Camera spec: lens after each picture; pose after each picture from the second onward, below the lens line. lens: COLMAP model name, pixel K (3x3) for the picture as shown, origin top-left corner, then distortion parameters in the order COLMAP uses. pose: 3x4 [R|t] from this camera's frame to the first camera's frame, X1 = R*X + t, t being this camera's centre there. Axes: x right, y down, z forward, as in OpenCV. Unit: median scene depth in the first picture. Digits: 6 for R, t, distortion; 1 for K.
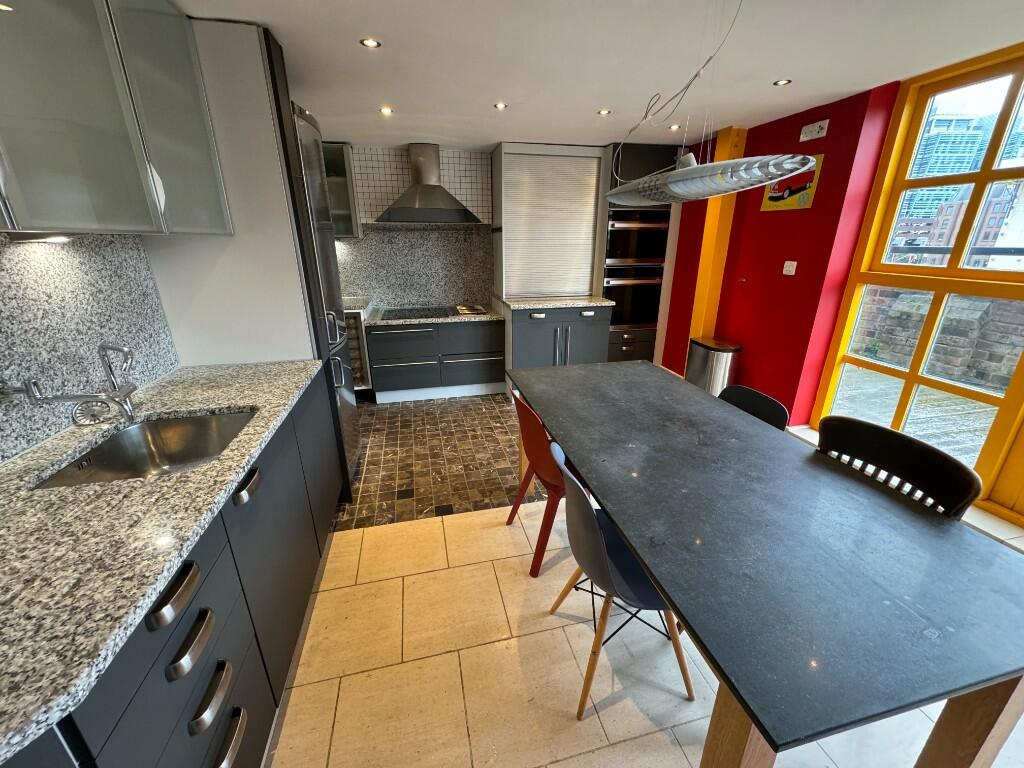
lens RADIAL K [[406.2, 0, 511.3], [0, 406.2, 382.6], [0, 0, 1]] dist [-0.001146, 0.000173]
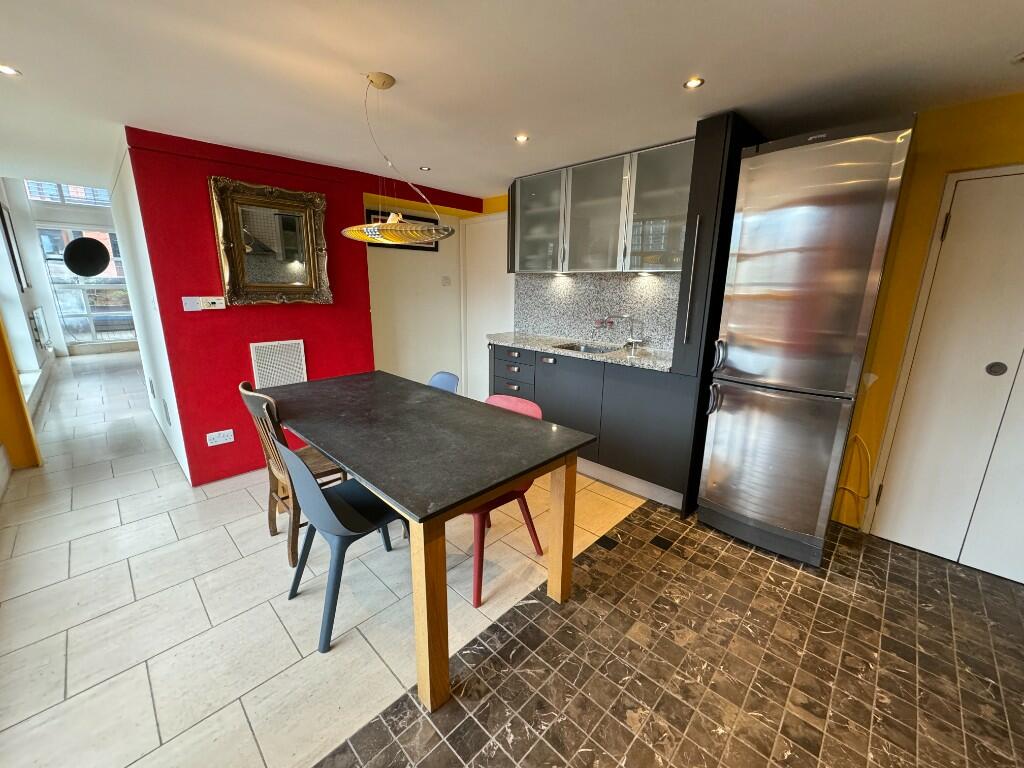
lens RADIAL K [[406.2, 0, 511.3], [0, 406.2, 382.6], [0, 0, 1]] dist [-0.001146, 0.000173]
pose [[-0.843072, 0.120712, -0.524078, 0.379228], [-0.187377, 0.847493, 0.496634, -0.347859], [0.504102, 0.516898, -0.691879, 1.054846]]
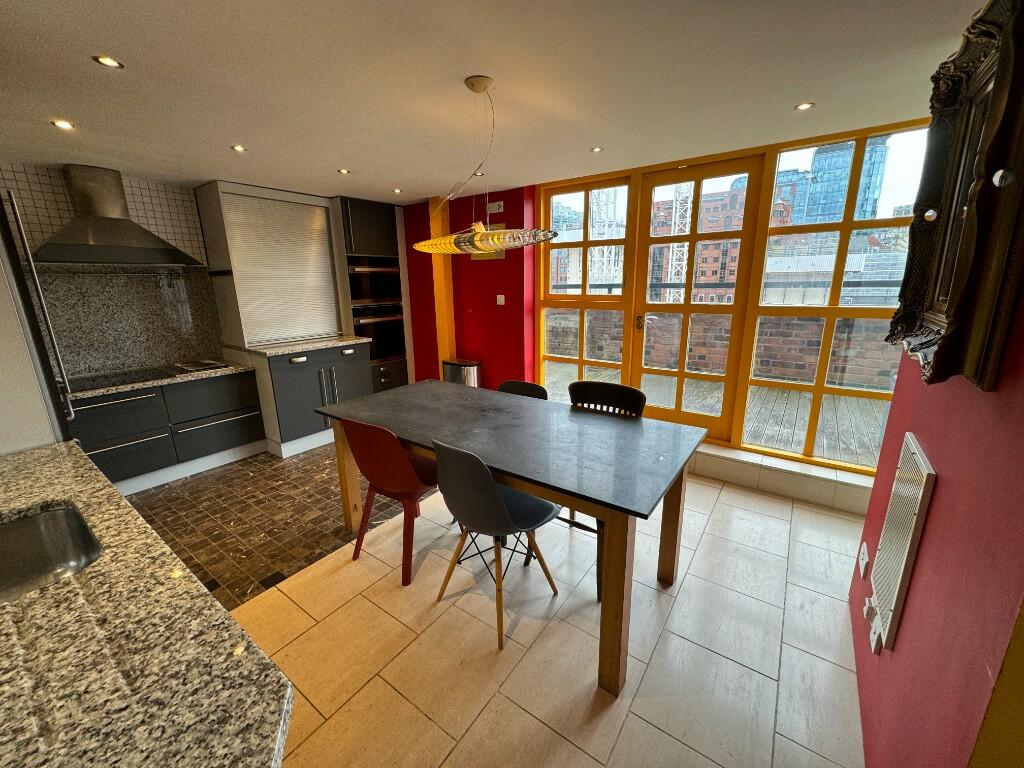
lens RADIAL K [[406.2, 0, 511.3], [0, 406.2, 382.6], [0, 0, 1]] dist [-0.001146, 0.000173]
pose [[0.754675, -0.167897, 0.634252, -0.203546], [0.230659, 0.972888, -0.016914, 0.024583], [-0.614216, 0.159060, 0.772941, -0.051705]]
